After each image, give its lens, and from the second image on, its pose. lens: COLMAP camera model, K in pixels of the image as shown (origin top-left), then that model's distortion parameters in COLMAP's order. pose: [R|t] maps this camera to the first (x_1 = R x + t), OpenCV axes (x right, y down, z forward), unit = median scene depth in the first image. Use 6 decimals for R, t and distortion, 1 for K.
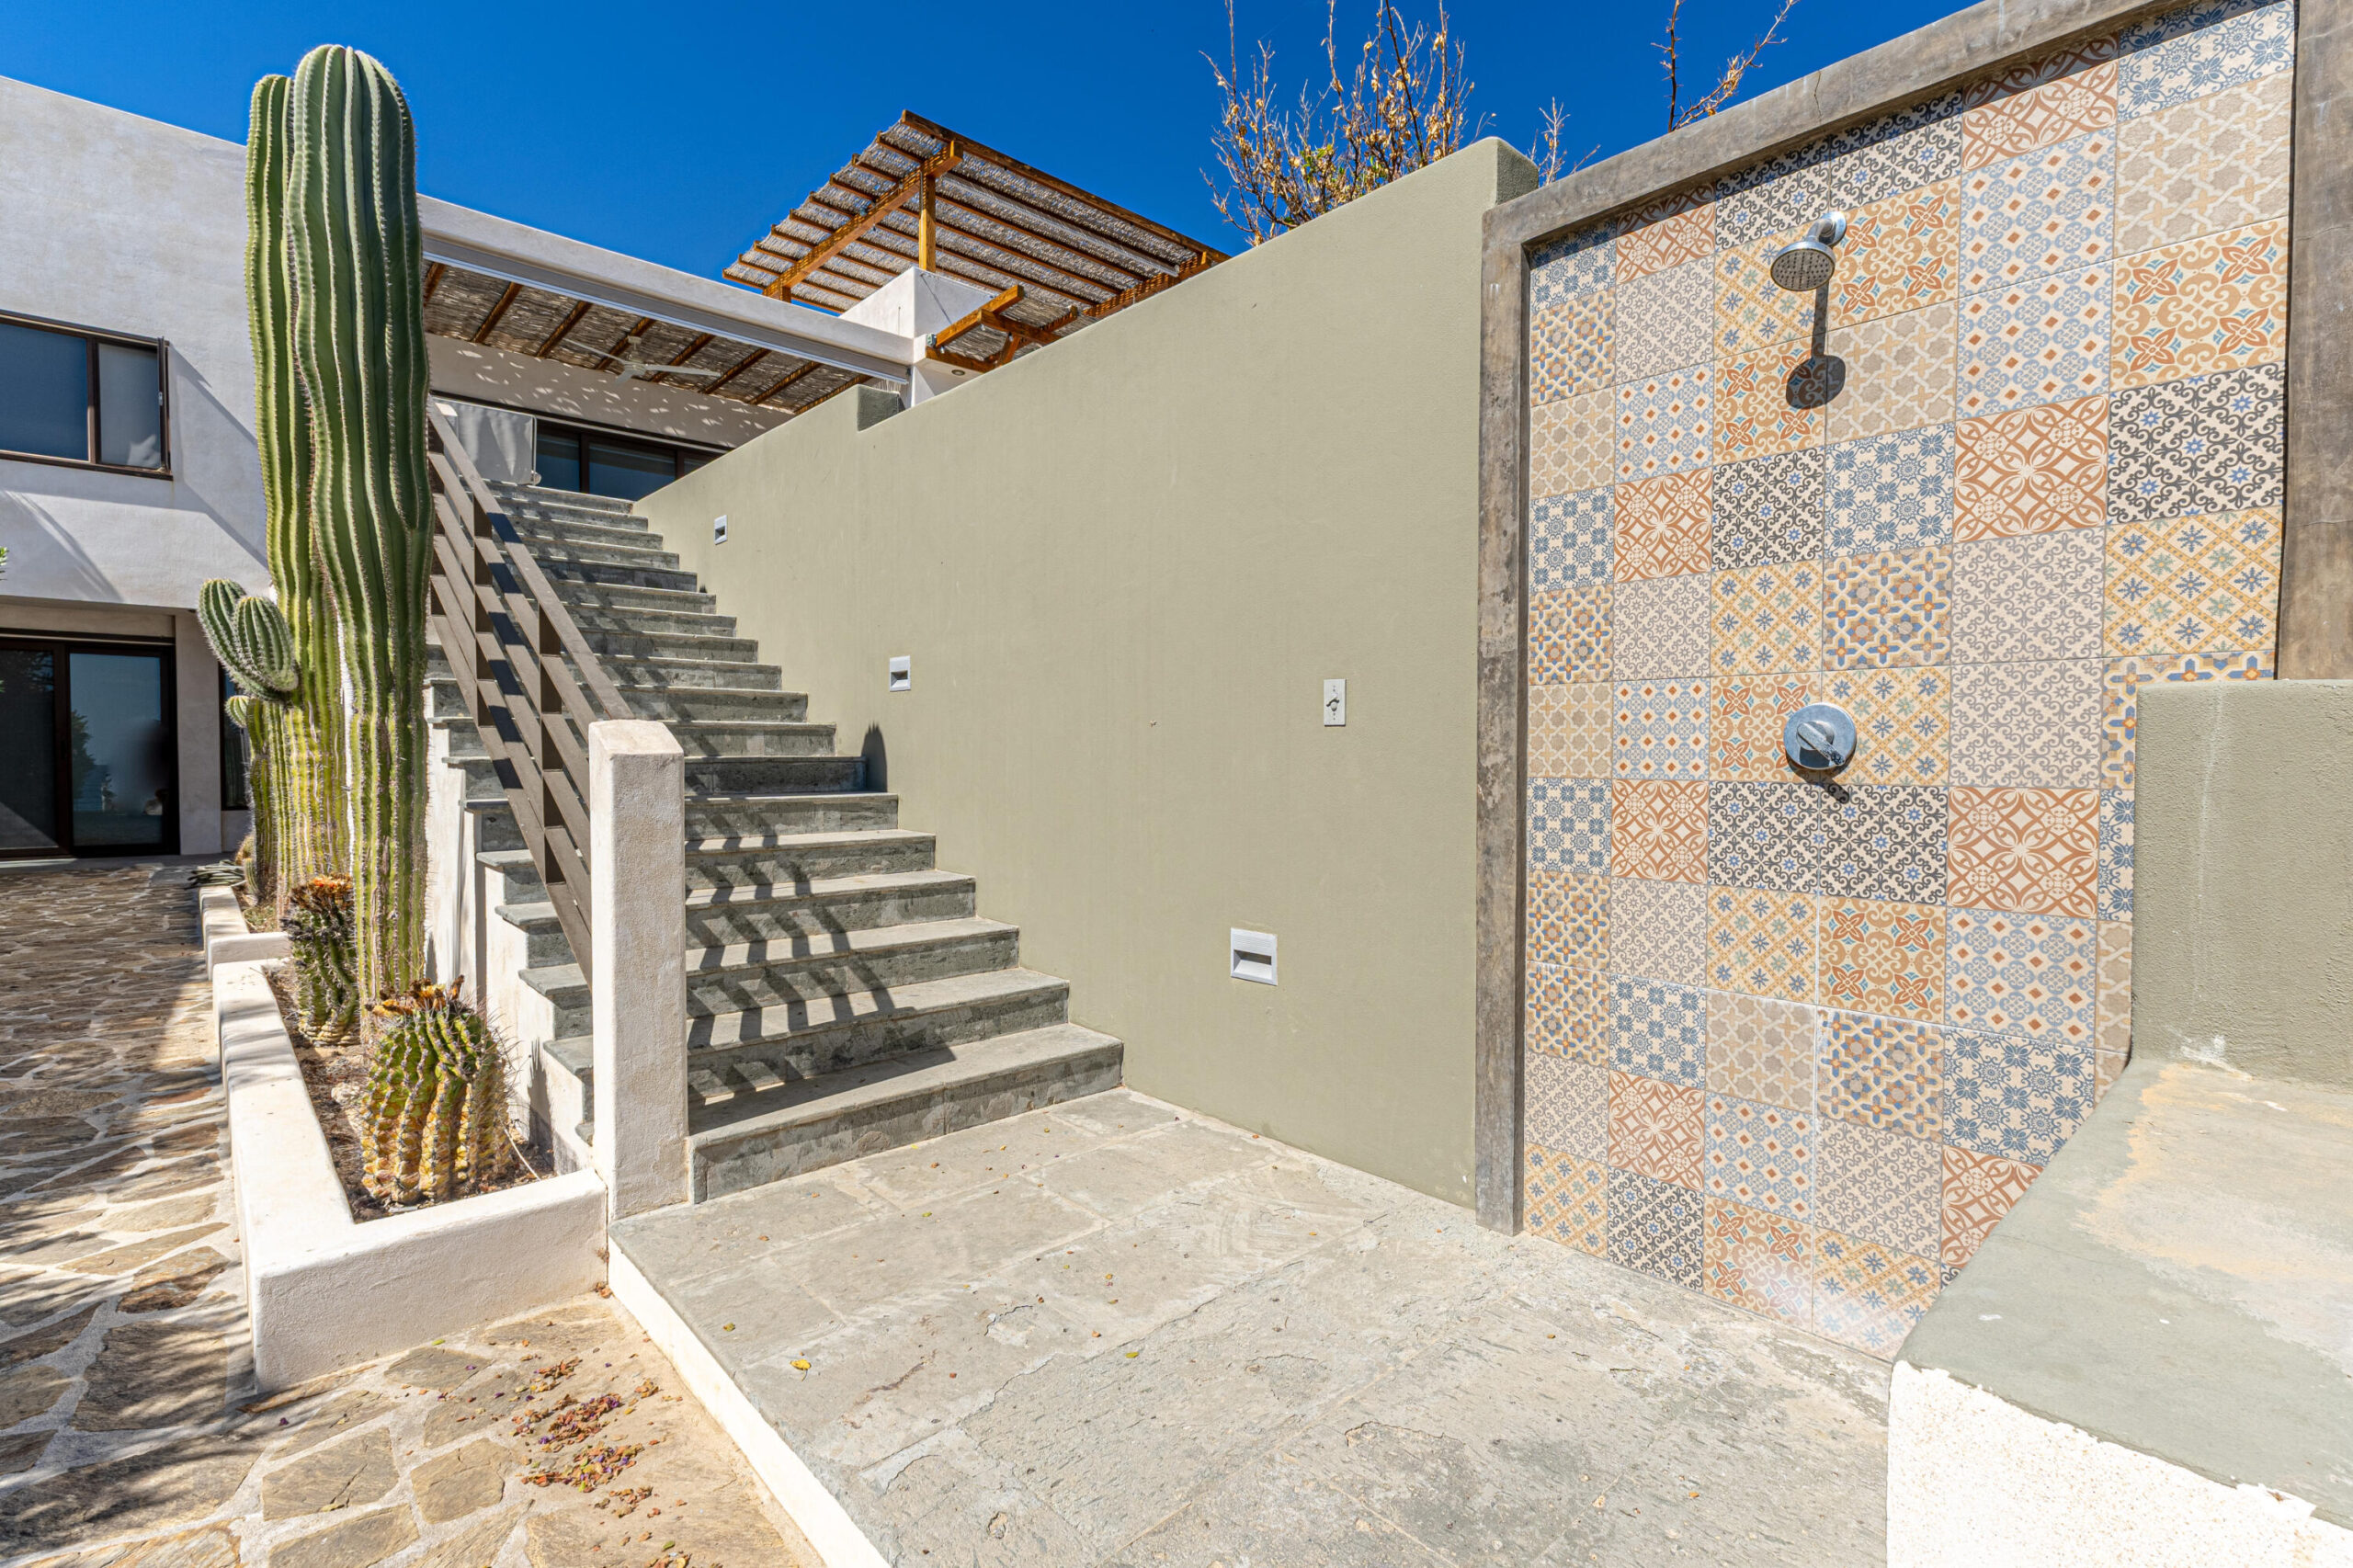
lens RADIAL K [[1062.5, 0, 1278.0], [0, 1062.5, 776.4], [0, 0, 1]] dist [0.002207, 0.000525]
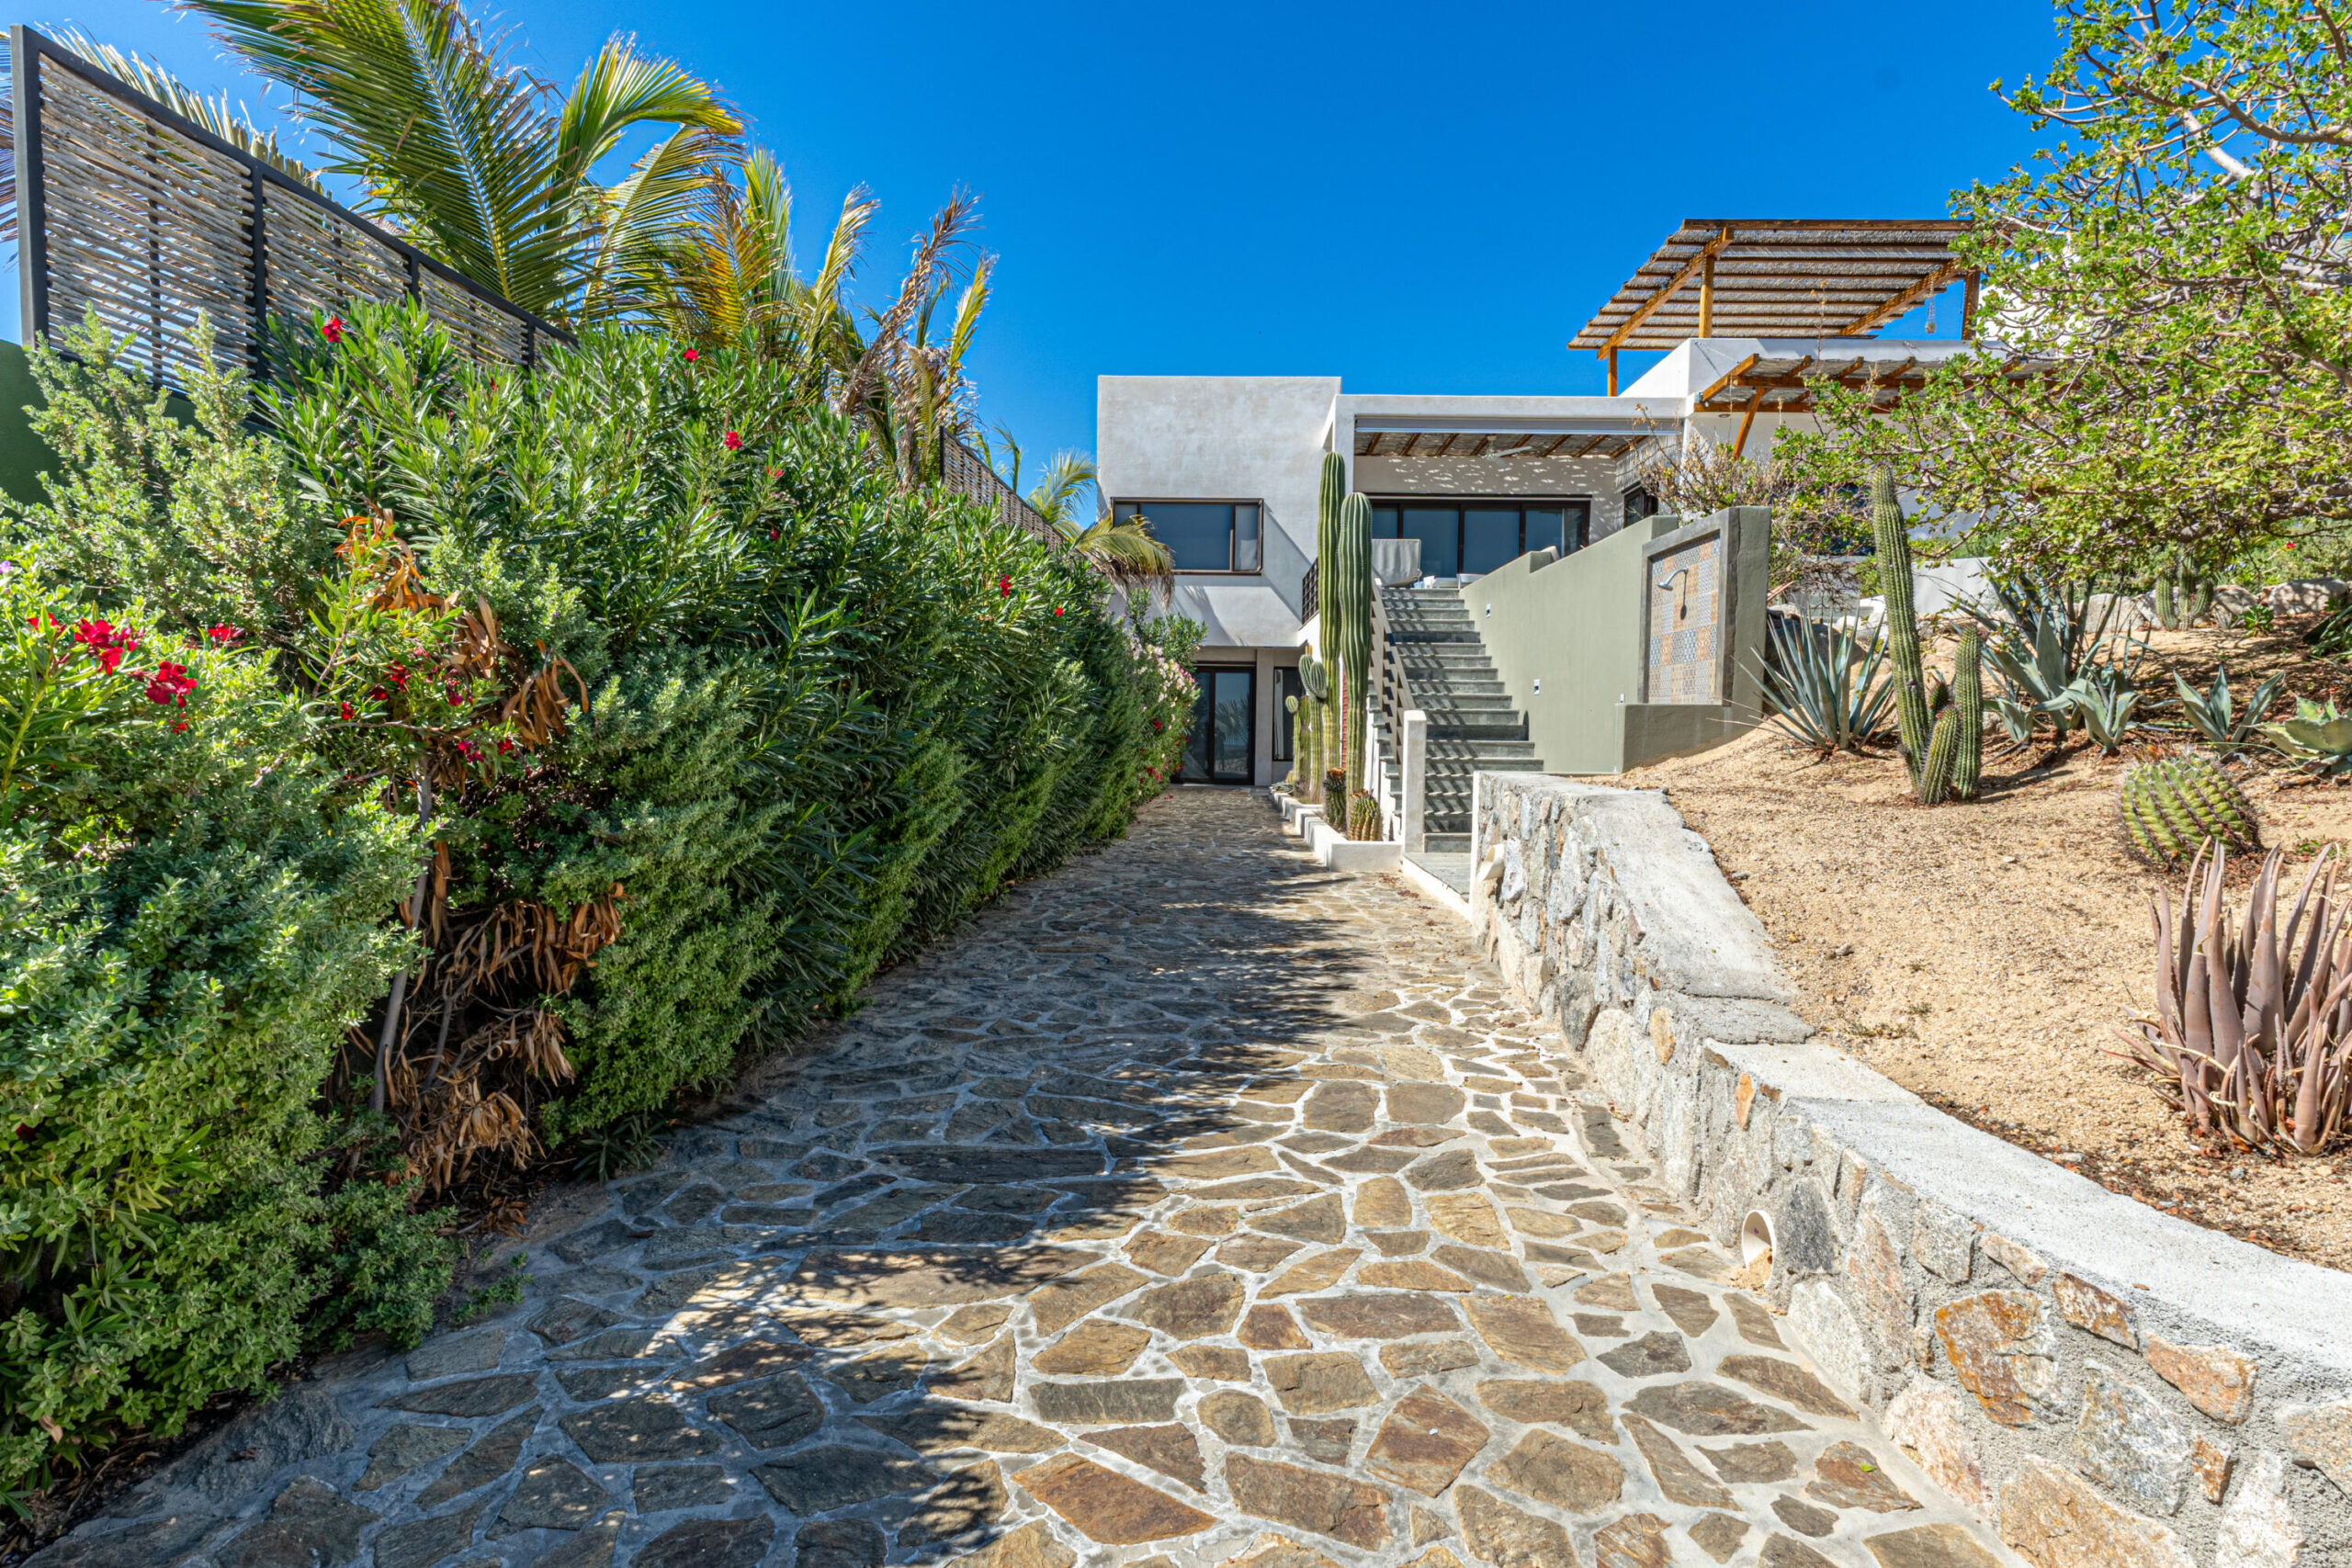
lens RADIAL K [[1283.1, 0, 1183.2], [0, 1283.1, 798.7], [0, 0, 1]] dist [0.003928, -0.000386]
pose [[0.685295, 0.046104, -0.726805, 0.986897], [-0.029330, 0.998932, 0.035711, 0.055190], [0.727675, -0.003155, 0.685915, -1.235126]]
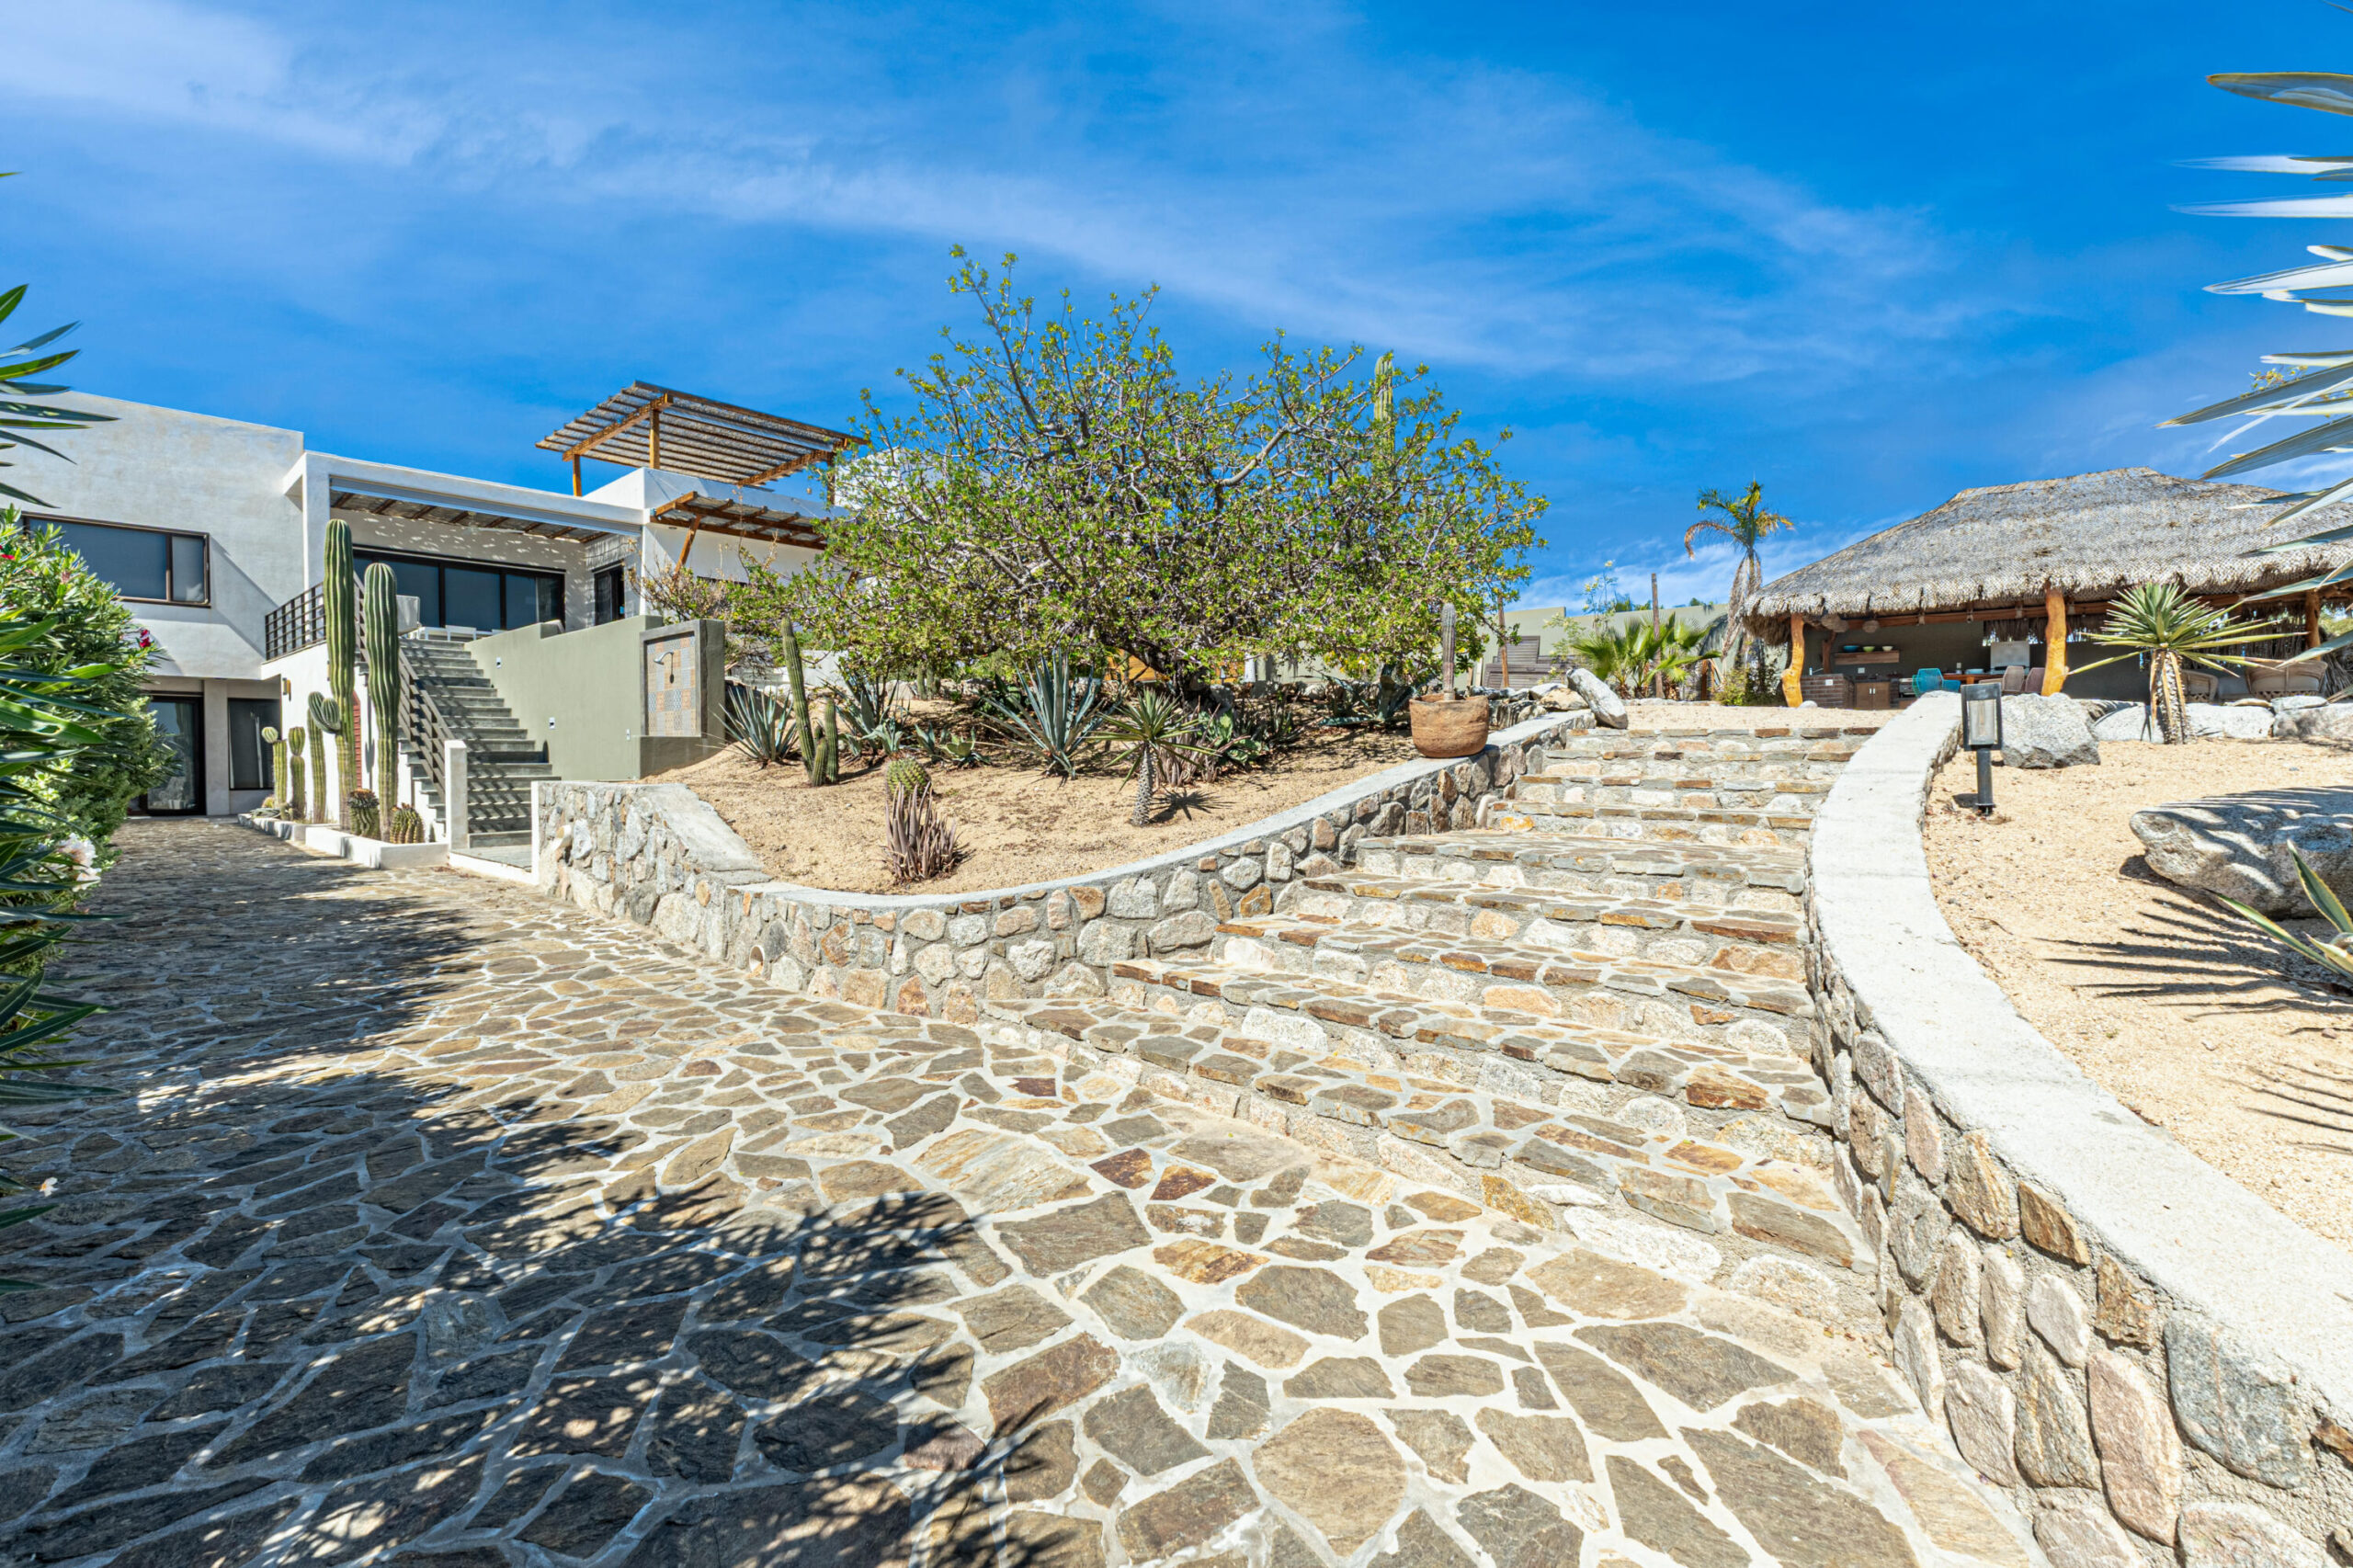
lens RADIAL K [[1032.8, 0, 1182.8], [0, 1032.8, 780.8], [0, 0, 1]] dist [0.002306, 0.000268]
pose [[0.998996, -0.006527, 0.044318, 1.171392], [0.006757, 0.999964, -0.005050, 0.083245], [-0.044283, 0.005345, 0.999005, -1.805458]]
